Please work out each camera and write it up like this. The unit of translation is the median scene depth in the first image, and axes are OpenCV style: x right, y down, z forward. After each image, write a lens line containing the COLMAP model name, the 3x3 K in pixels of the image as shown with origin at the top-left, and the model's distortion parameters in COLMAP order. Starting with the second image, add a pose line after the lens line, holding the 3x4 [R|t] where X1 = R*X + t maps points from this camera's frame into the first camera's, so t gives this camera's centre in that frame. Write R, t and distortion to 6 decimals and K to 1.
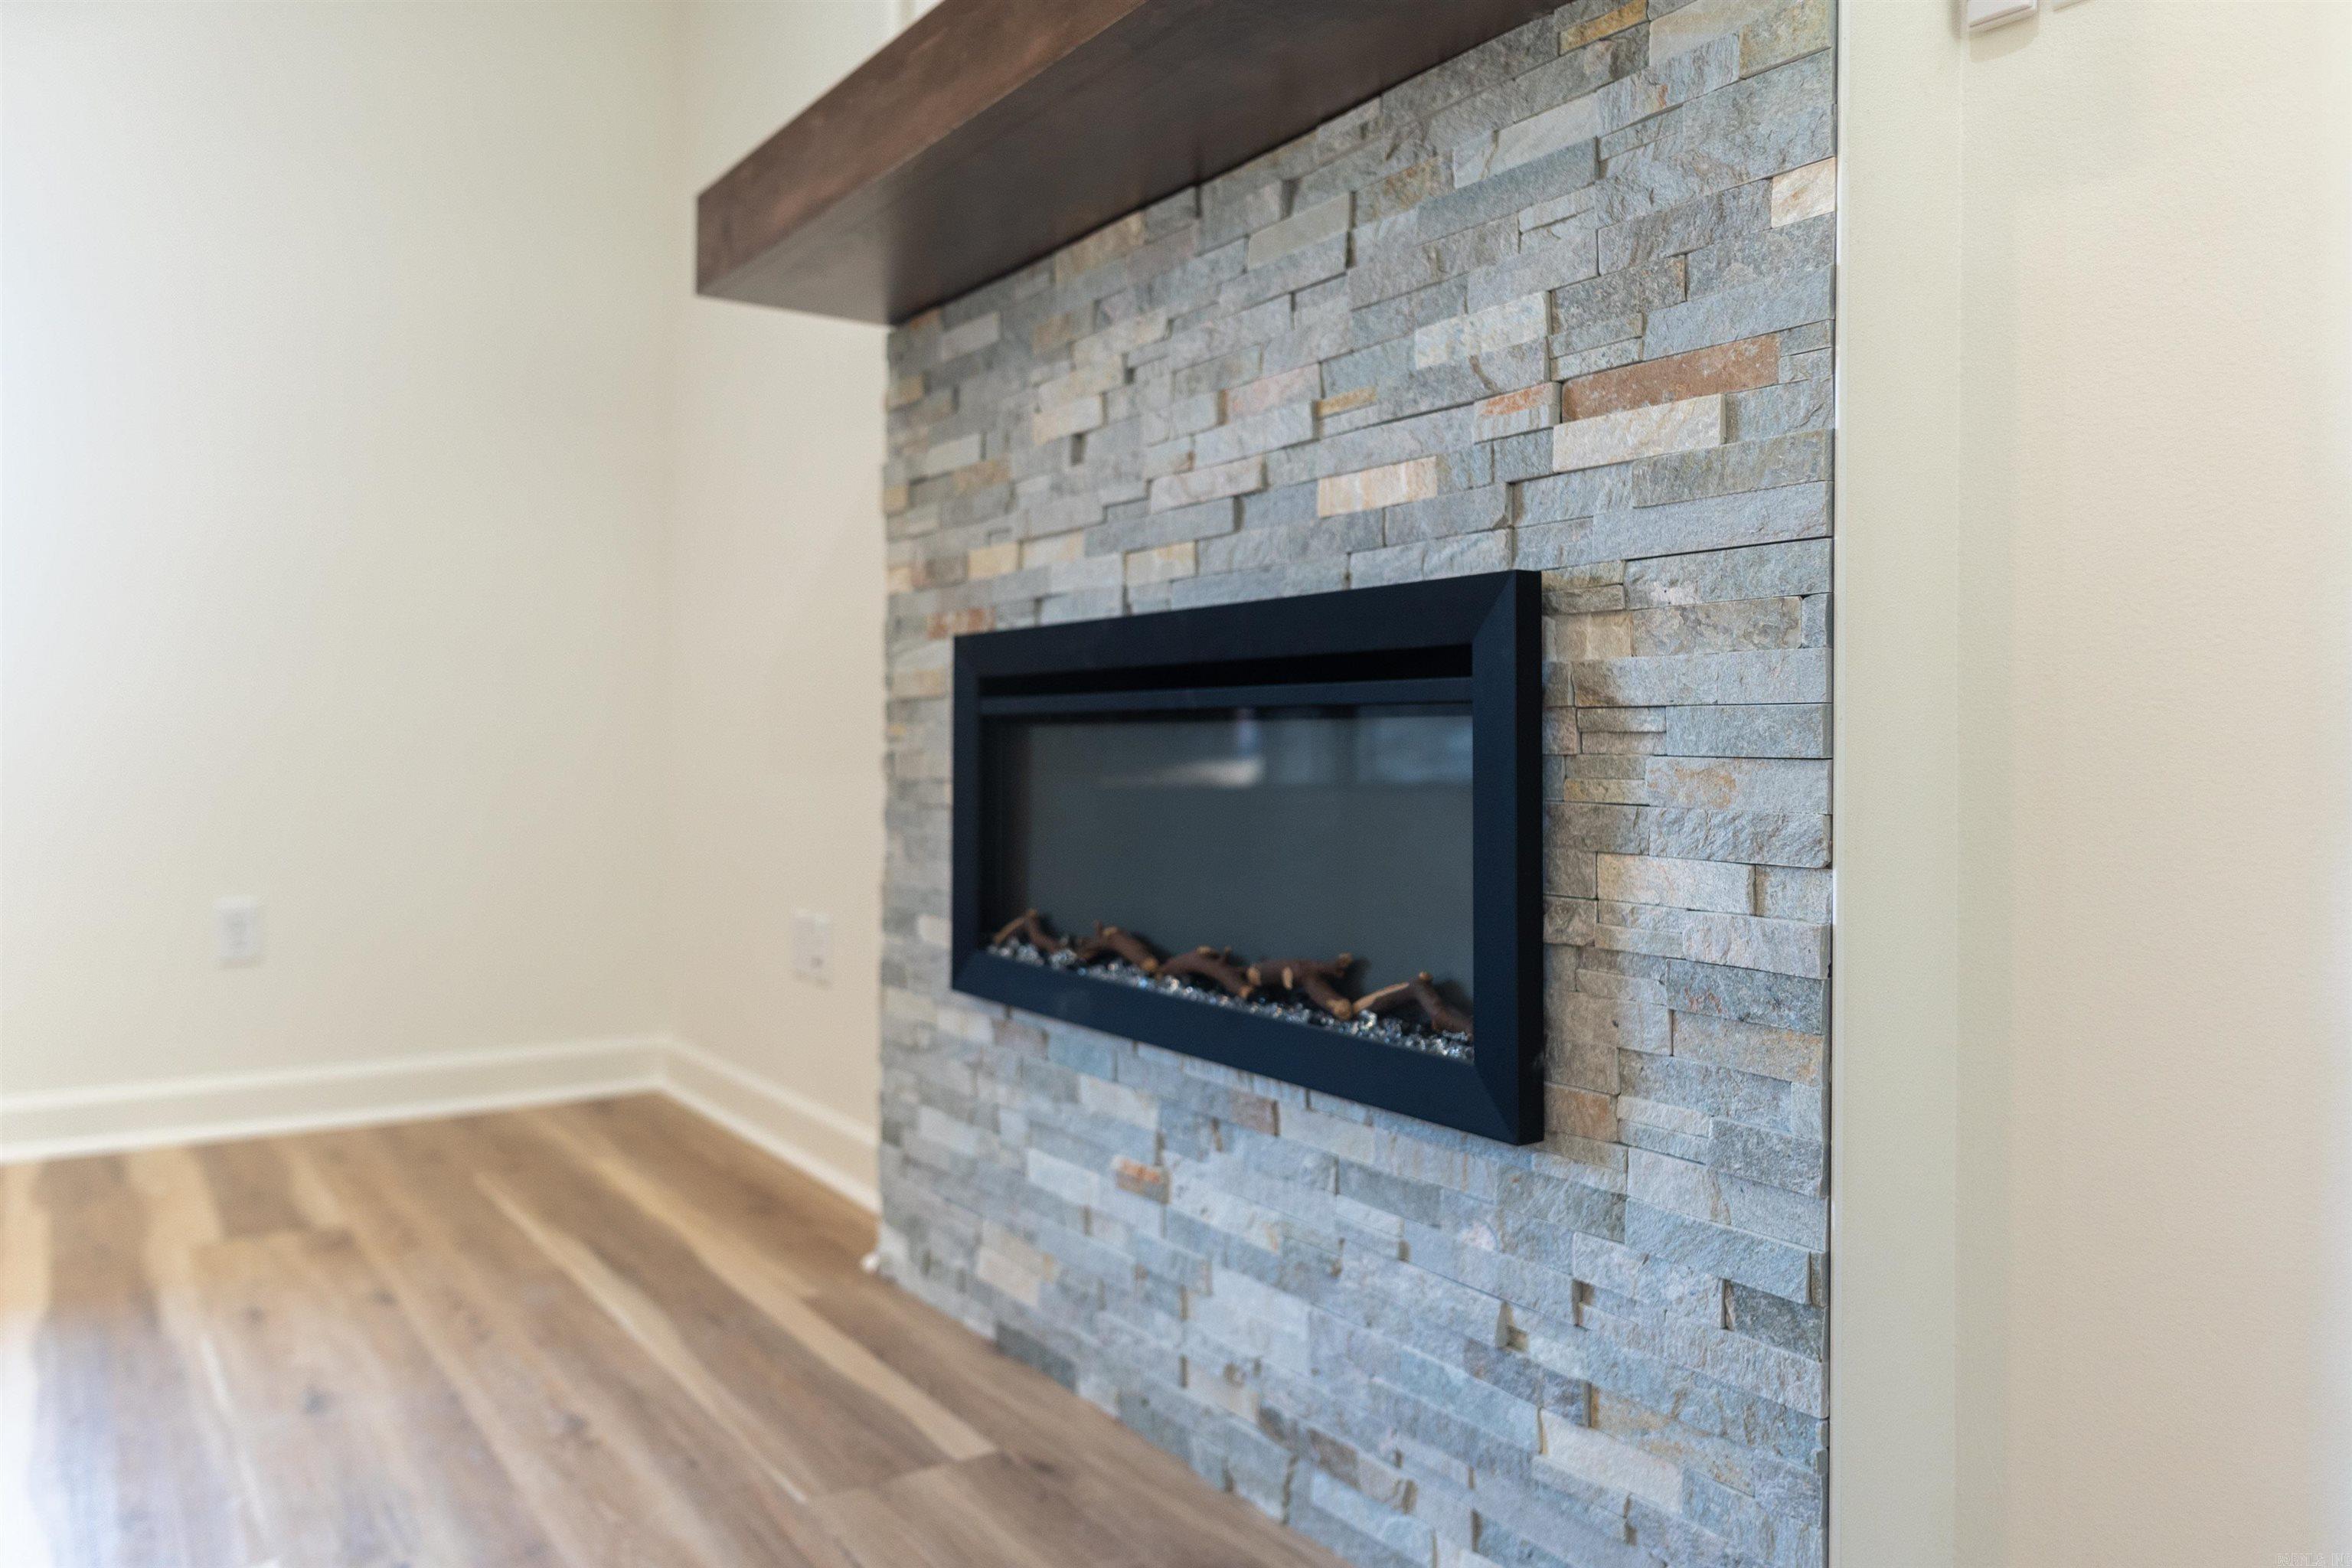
lens RADIAL K [[1638.2, 0, 1210.3], [0, 1638.2, 737.8], [0, 0, 1]] dist [-0.017288, 0.021207]
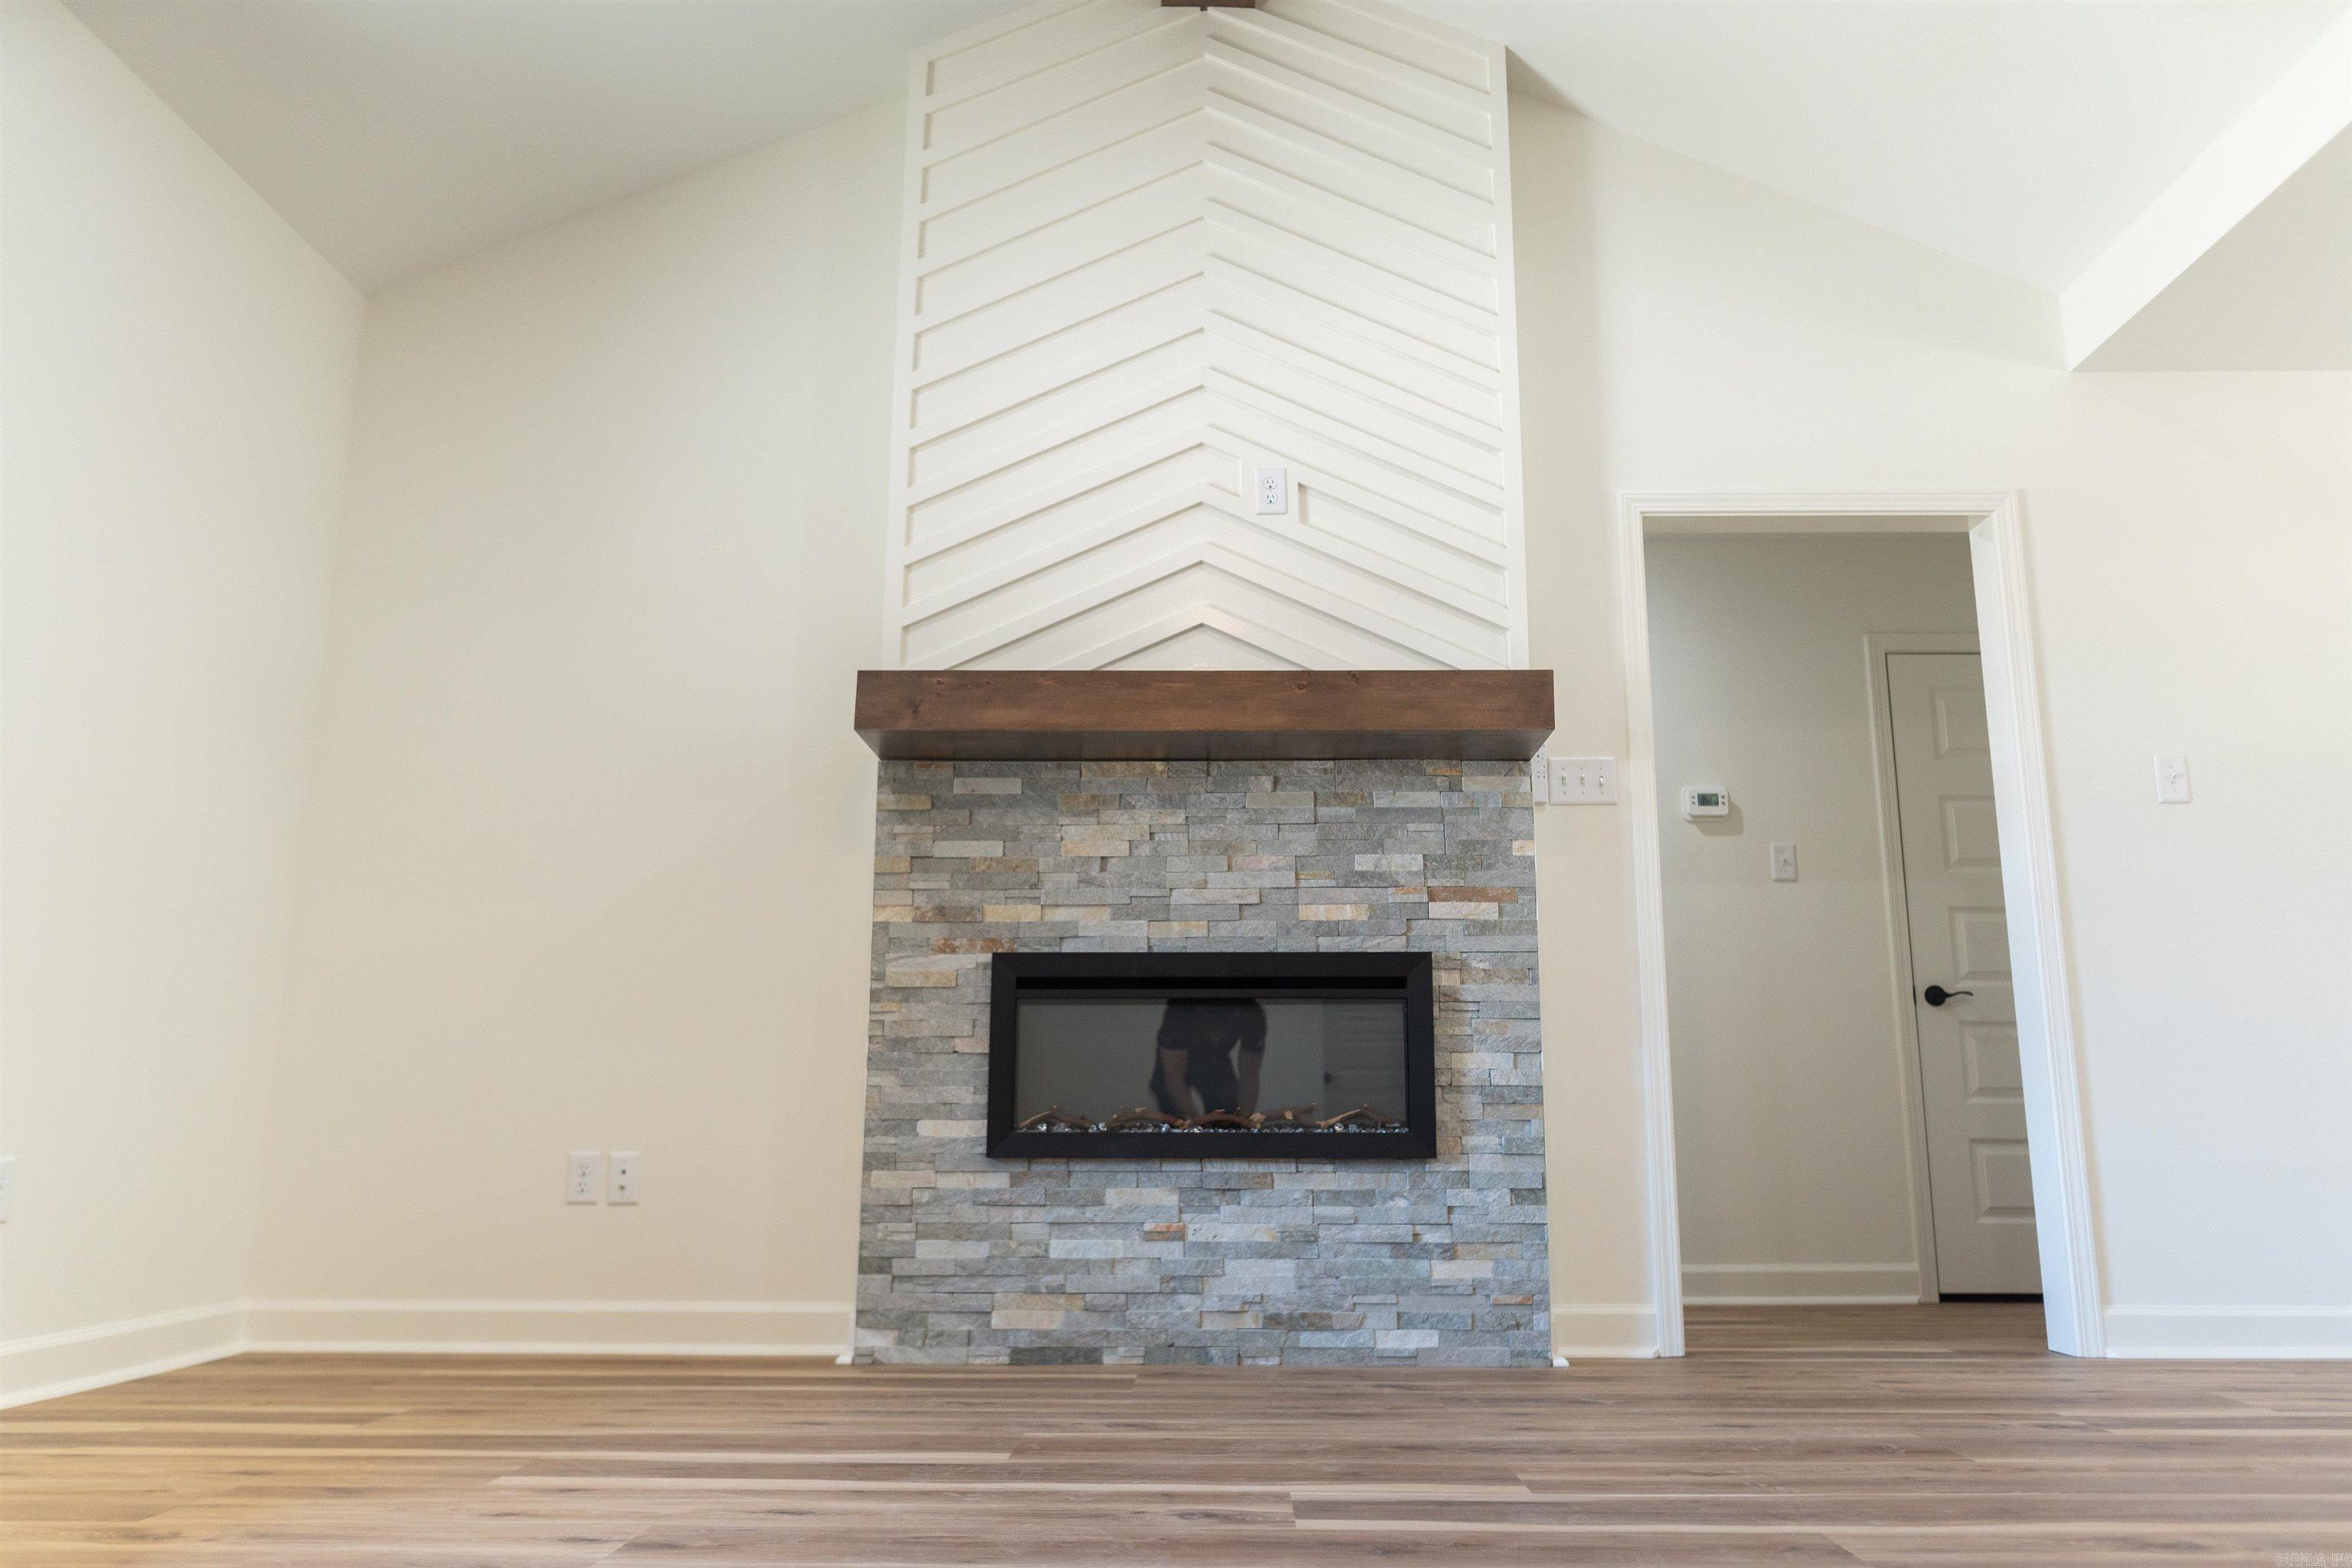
lens RADIAL K [[1638.2, 0, 1204.8], [0, 1638.2, 794.0], [0, 0, 1]] dist [-0.017288, 0.021207]
pose [[0.599040, 0.153990, 0.785773, -2.021159], [-0.002738, 0.981721, -0.190304, 0.148234], [-0.800715, 0.111848, 0.588512, -0.344269]]
